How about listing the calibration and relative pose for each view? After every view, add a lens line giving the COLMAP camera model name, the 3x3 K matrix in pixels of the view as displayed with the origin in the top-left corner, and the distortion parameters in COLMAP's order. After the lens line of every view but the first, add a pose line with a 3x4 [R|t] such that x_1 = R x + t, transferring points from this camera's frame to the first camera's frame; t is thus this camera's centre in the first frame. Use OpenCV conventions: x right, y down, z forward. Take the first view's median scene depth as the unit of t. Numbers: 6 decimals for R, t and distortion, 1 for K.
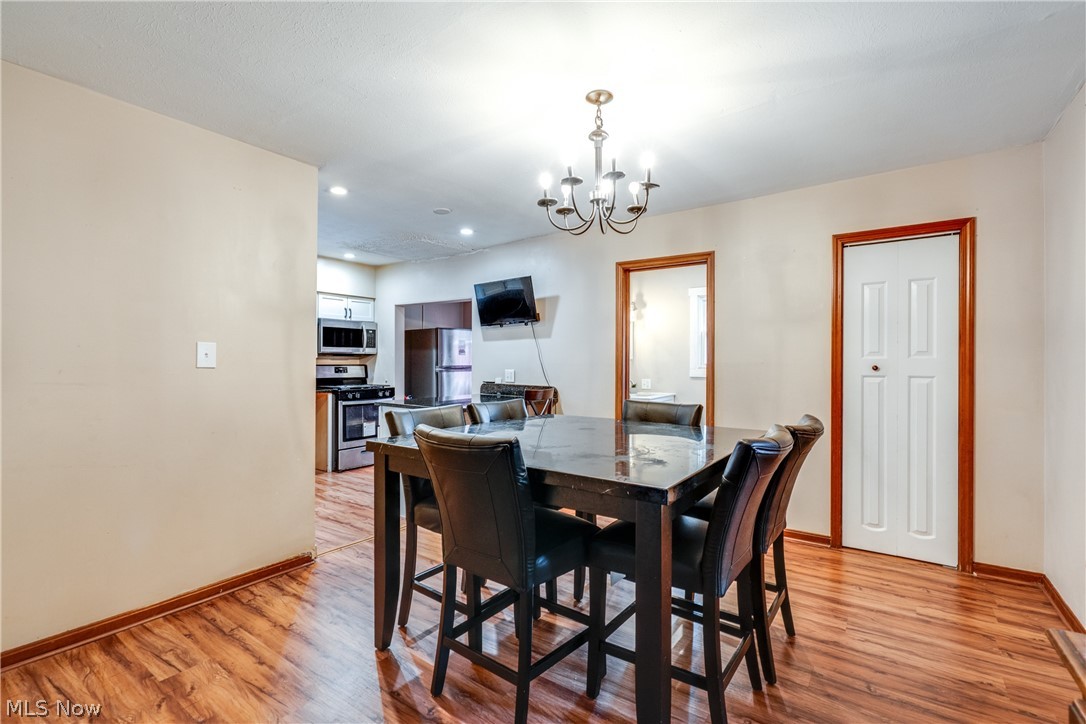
lens RADIAL K [[490.7, 0, 533.4], [0, 490.7, 358.4], [0, 0, 1]] dist [-0.003992, 0.002015]
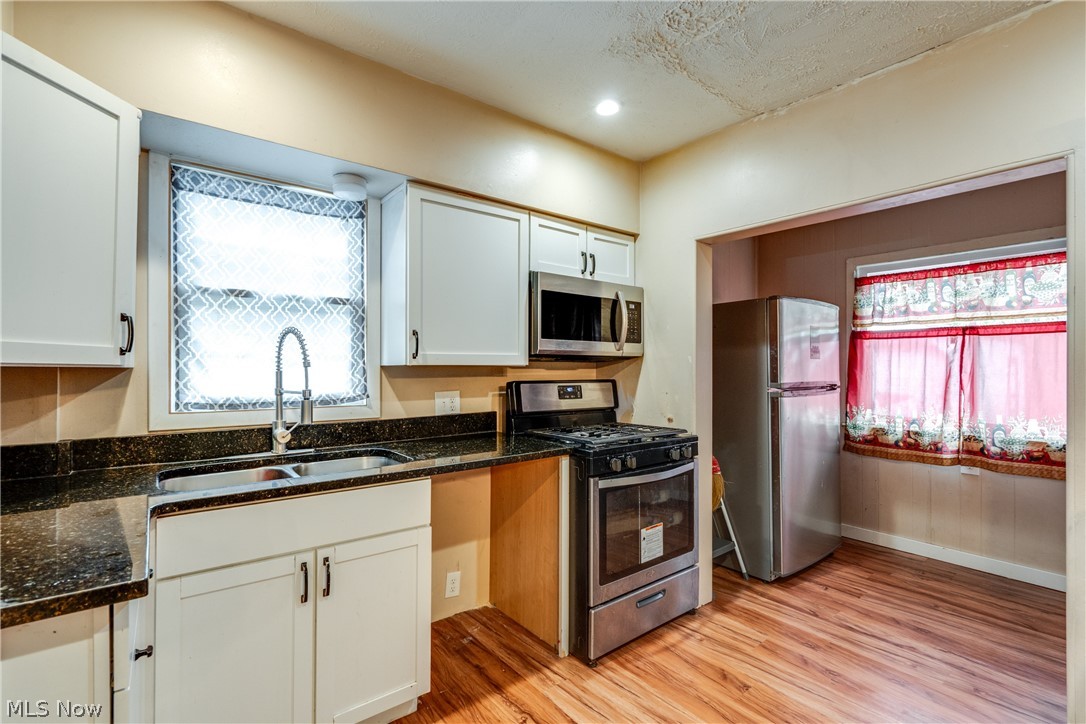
lens RADIAL K [[490.7, 0, 549.4], [0, 490.7, 365.4], [0, 0, 1]] dist [-0.003992, 0.002015]
pose [[0.967557, -0.003351, -0.252632, -0.299241], [0.002844, 0.999993, -0.002369, -0.000094], [0.252638, 0.001574, 0.967560, 0.562917]]
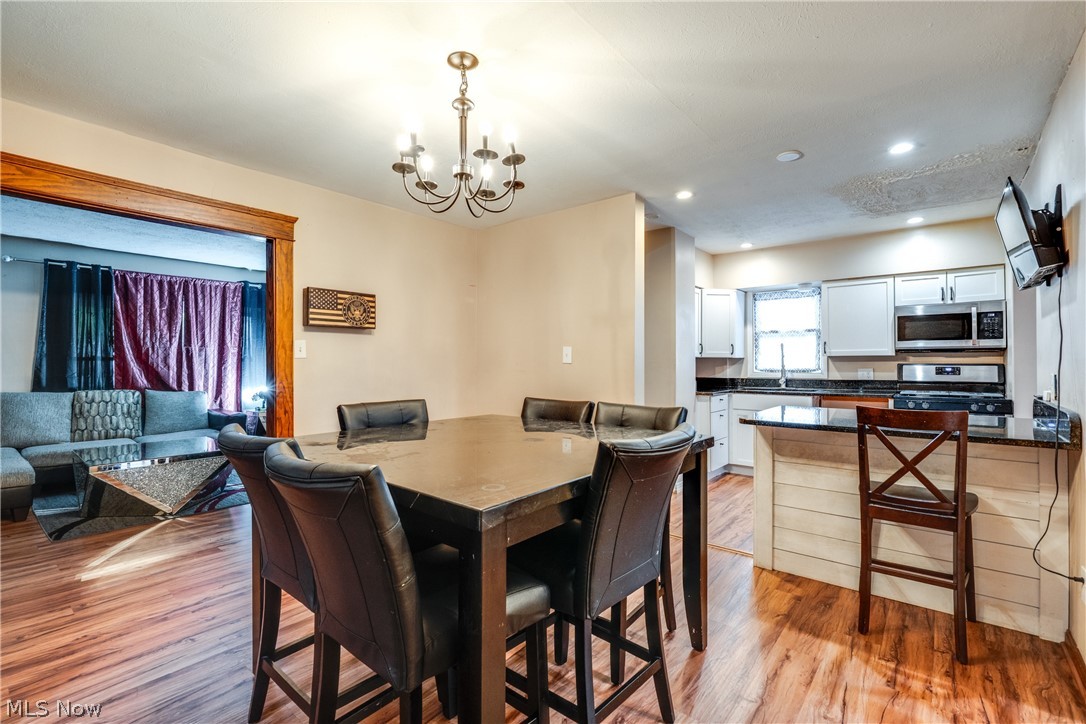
lens RADIAL K [[490.7, 0, 545.7], [0, 490.7, 361.2], [0, 0, 1]] dist [-0.003992, 0.002015]
pose [[-0.018056, -0.004889, -0.999825, 0.365624], [0.006921, 0.999963, -0.005015, 0.008401], [0.999813, -0.007011, -0.018021, 0.407460]]
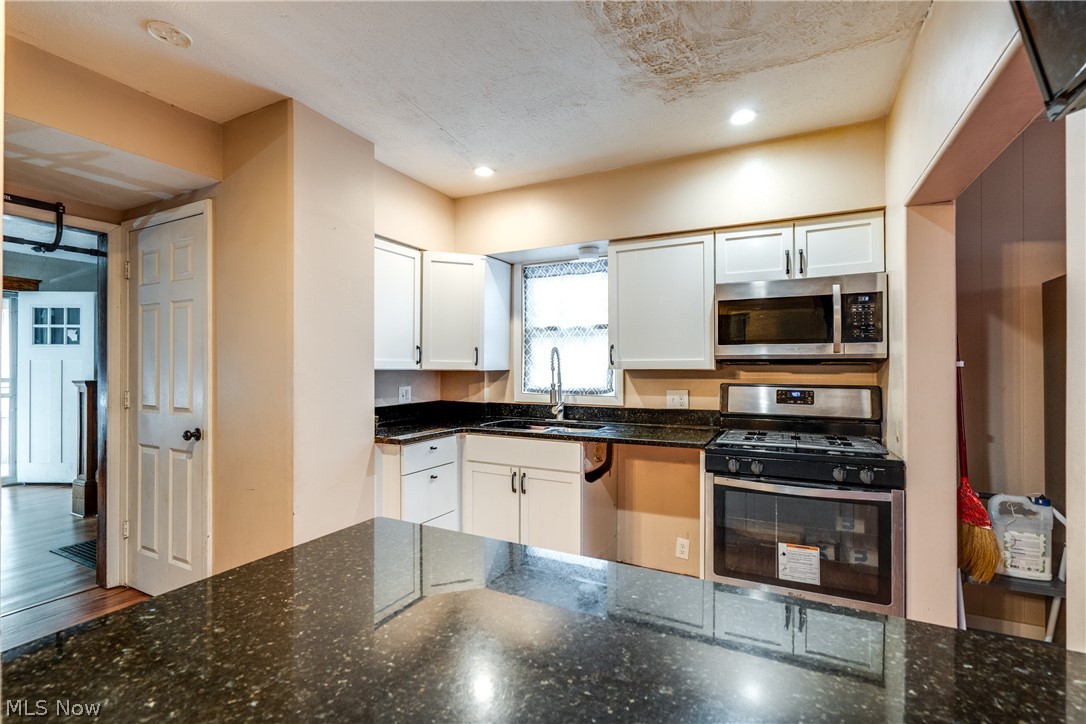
lens RADIAL K [[490.7, 0, 540.8], [0, 490.7, 367.7], [0, 0, 1]] dist [-0.003992, 0.002015]
pose [[0.184906, -0.001895, -0.982754, -0.009522], [0.002797, 0.999995, -0.001402, -0.002408], [0.982752, -0.002490, 0.184910, 0.707501]]
